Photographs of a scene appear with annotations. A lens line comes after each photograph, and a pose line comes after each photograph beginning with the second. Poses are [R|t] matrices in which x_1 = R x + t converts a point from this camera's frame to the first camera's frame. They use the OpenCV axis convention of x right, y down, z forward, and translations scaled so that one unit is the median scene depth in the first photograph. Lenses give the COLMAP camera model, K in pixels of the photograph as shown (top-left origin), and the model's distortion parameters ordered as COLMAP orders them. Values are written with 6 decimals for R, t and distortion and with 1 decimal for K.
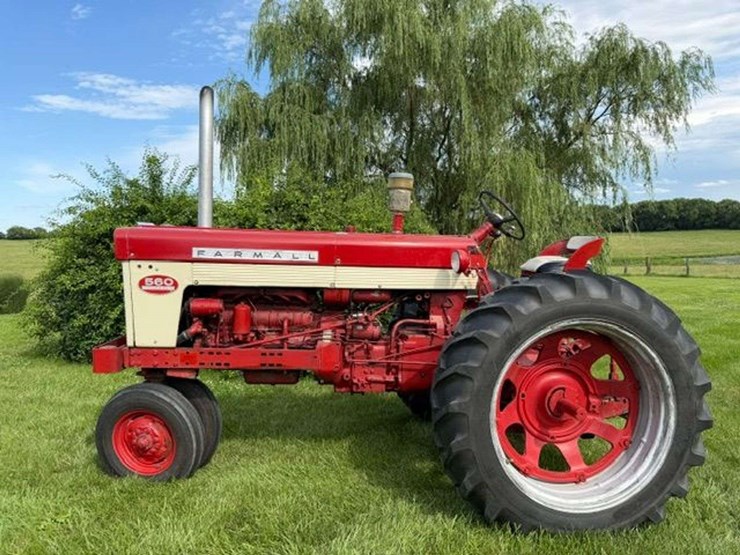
lens RADIAL K [[528.3, 0, 363.2], [0, 528.3, 275.2], [0, 0, 1]] dist [0.000346, 0.000669]
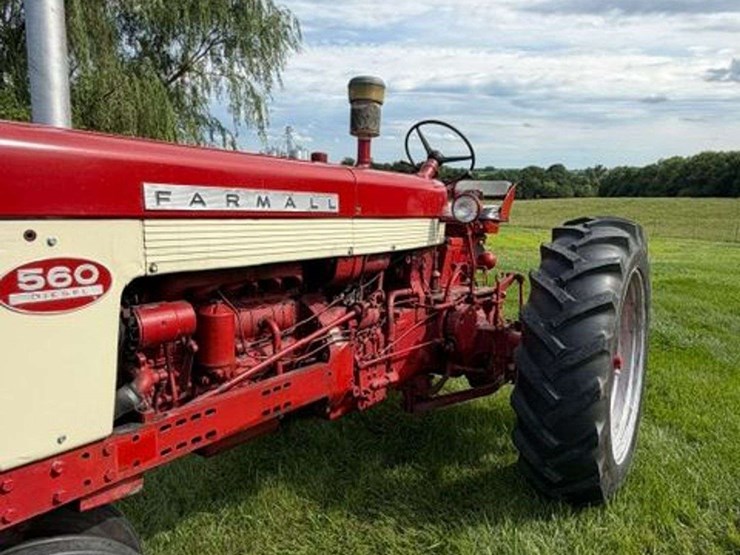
lens RADIAL K [[528.3, 0, 363.2], [0, 528.3, 275.2], [0, 0, 1]] dist [0.000346, 0.000669]
pose [[0.661037, -0.105979, 0.742832, -0.507759], [0.030899, 0.992980, 0.114171, -0.023023], [-0.749717, -0.052518, 0.659671, 0.594705]]
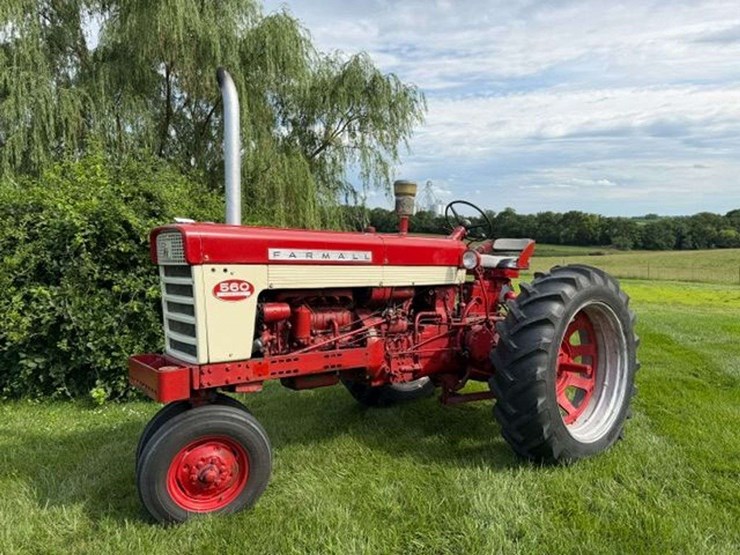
lens RADIAL K [[544.2, 0, 362.4], [0, 544.2, 263.4], [0, 0, 1]] dist [0.036184, -0.001855]
pose [[0.833868, -0.016496, 0.551718, -0.700704], [0.029506, 0.999456, -0.014712, -0.007362], [-0.551175, 0.028547, 0.833901, 0.108403]]
